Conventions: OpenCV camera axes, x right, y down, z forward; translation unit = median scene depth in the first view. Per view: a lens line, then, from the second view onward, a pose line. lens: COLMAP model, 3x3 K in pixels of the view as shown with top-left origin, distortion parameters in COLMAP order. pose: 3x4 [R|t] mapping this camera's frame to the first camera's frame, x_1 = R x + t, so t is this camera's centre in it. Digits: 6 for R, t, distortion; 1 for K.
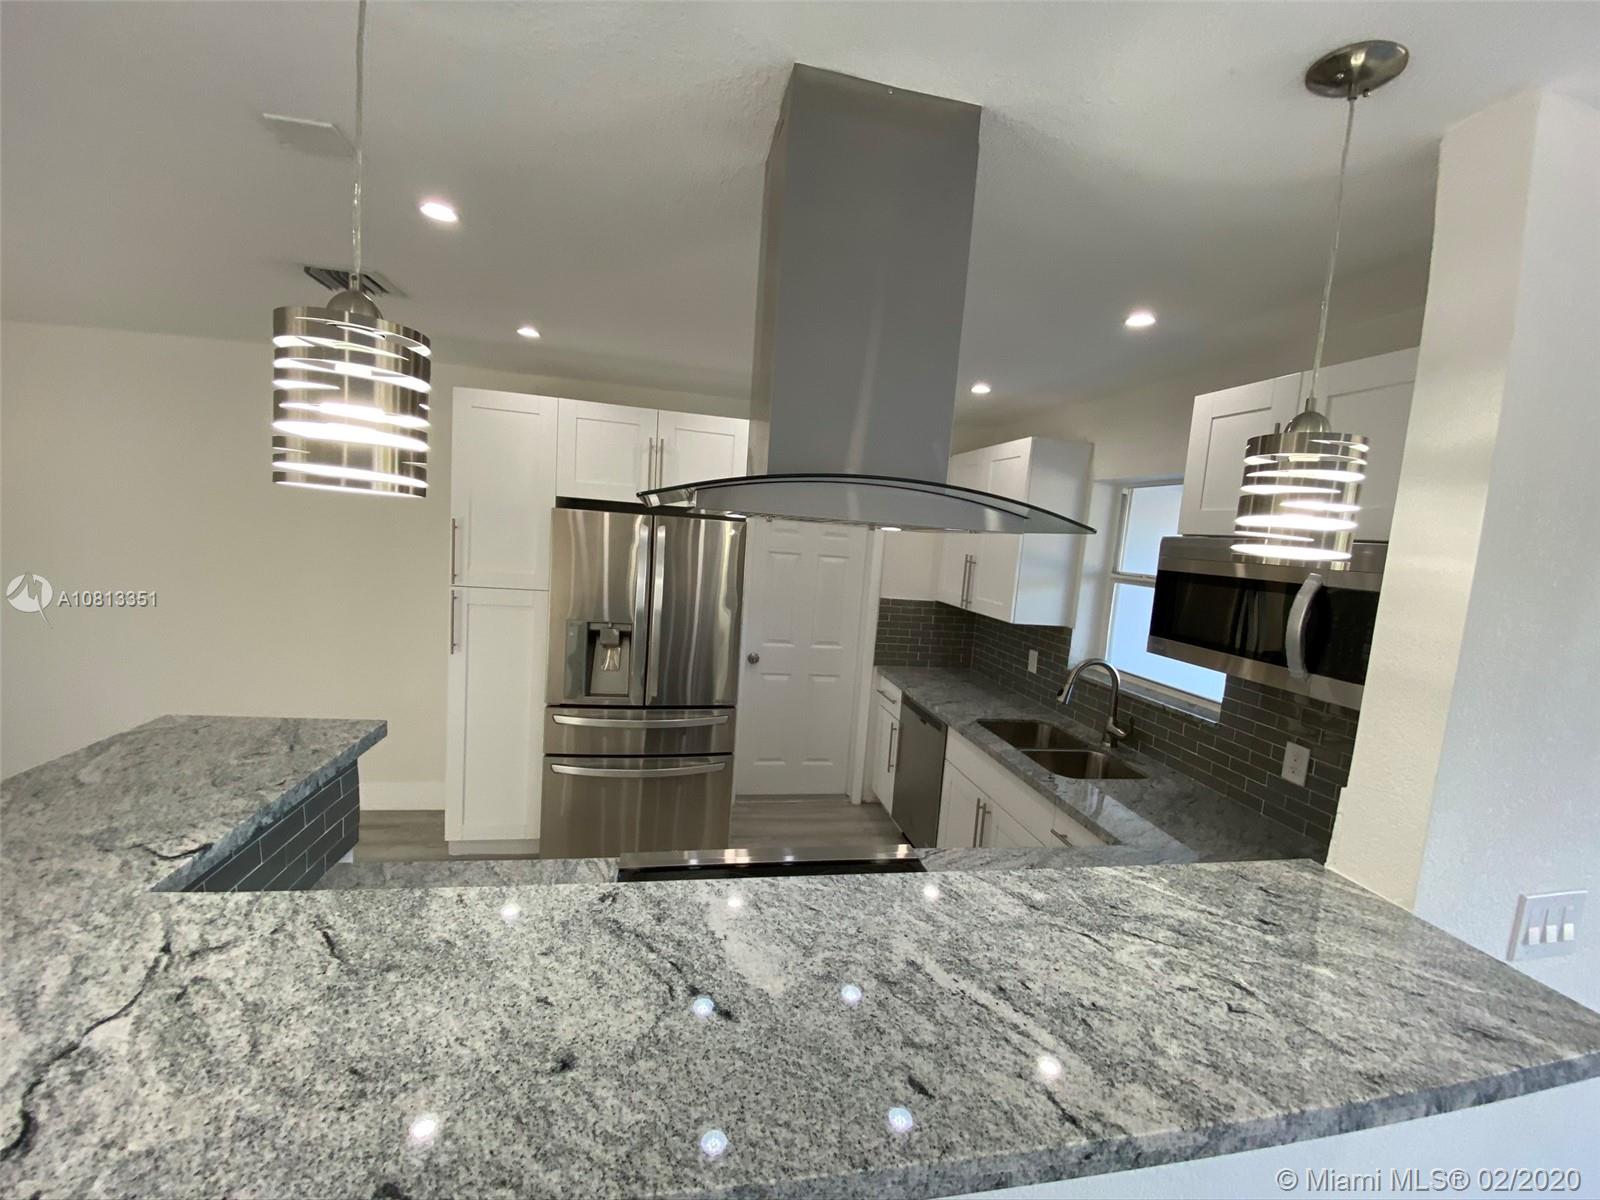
lens RADIAL K [[636.7, 0, 800.0], [0, 636.7, 600.0], [0, 0, 1]] dist [-0.000833, -0.000171]
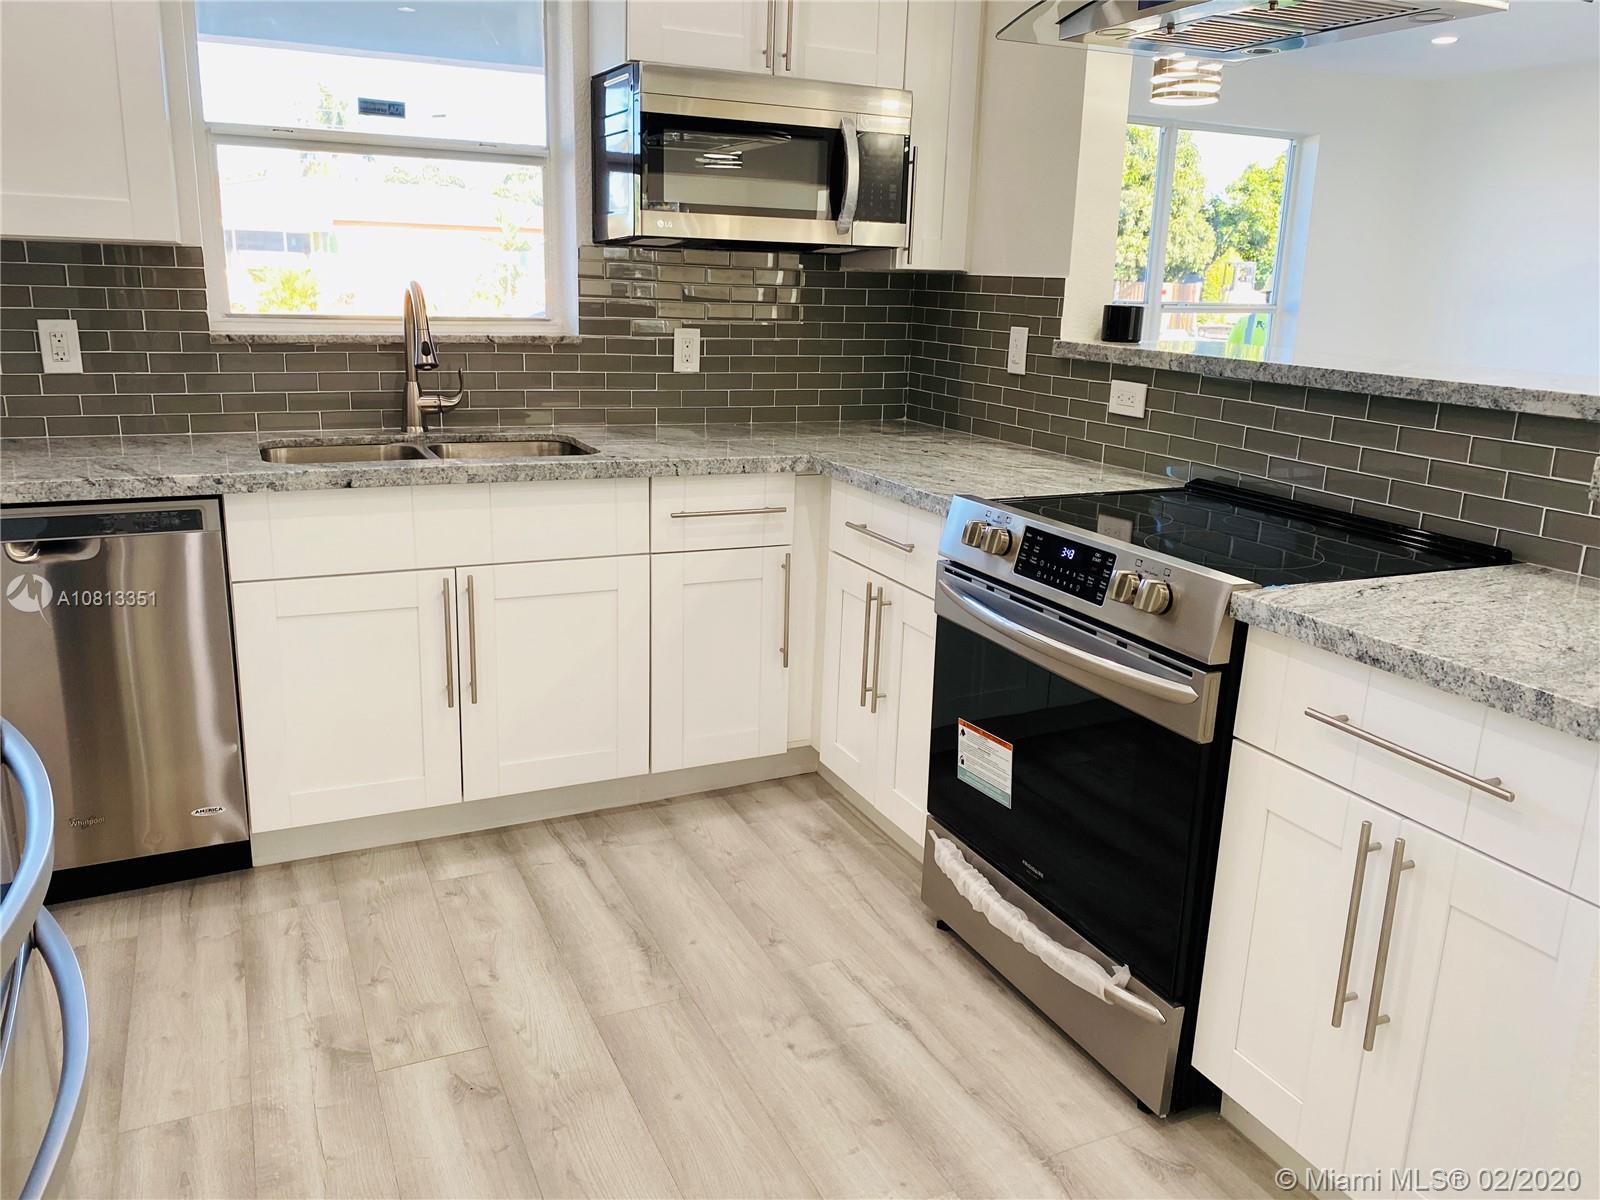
lens RADIAL K [[1233.7, 0, 800.0], [0, 1233.7, 600.0], [0, 0, 1]] dist [0.046944, -0.090448]
pose [[-0.247492, -0.318351, 0.915096, -0.610334], [0.056483, 0.938132, 0.341641, 0.001951], [-0.967242, 0.136241, -0.214198, 0.812929]]
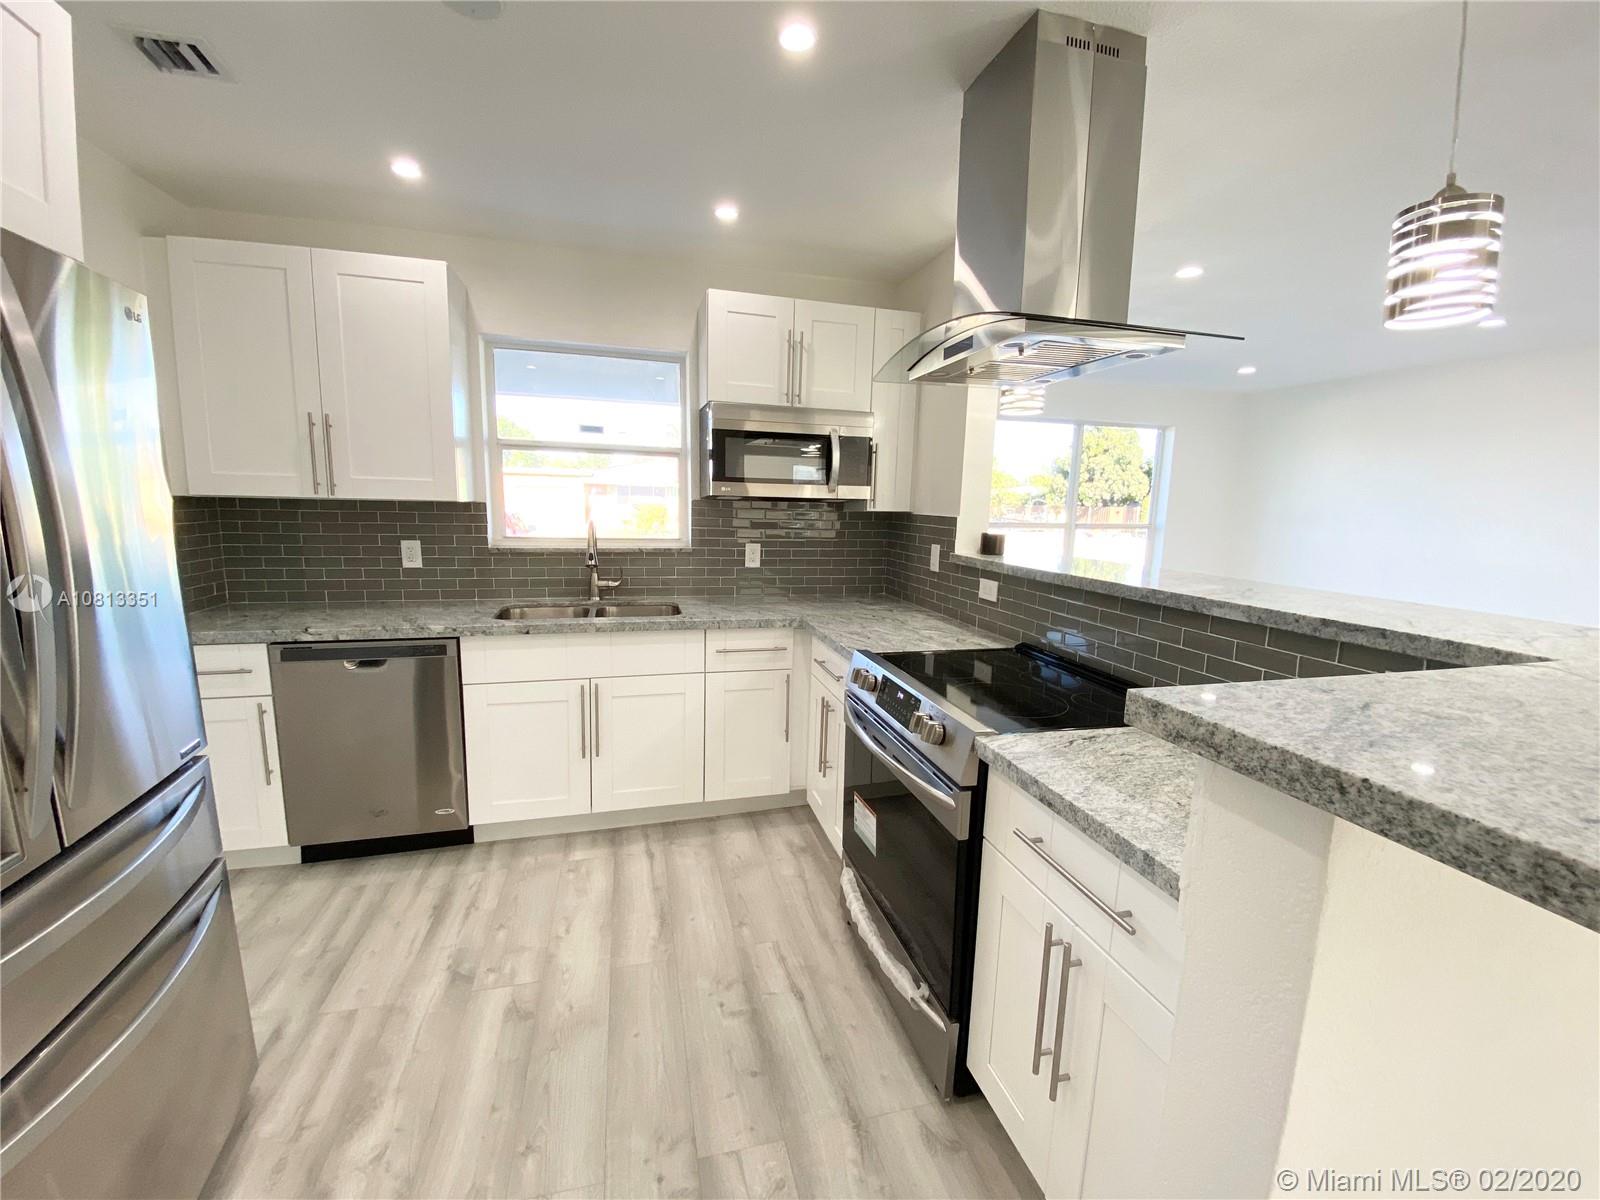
lens RADIAL K [[650.0, 0, 800.0], [0, 650.0, 600.0], [0, 0, 1]] dist [0.032254, -0.036731]
pose [[-0.068100, -0.219375, 0.973261, -0.535213], [0.078898, 0.971286, 0.224451, 0.006522], [-0.994554, 0.092074, -0.048836, 0.625362]]
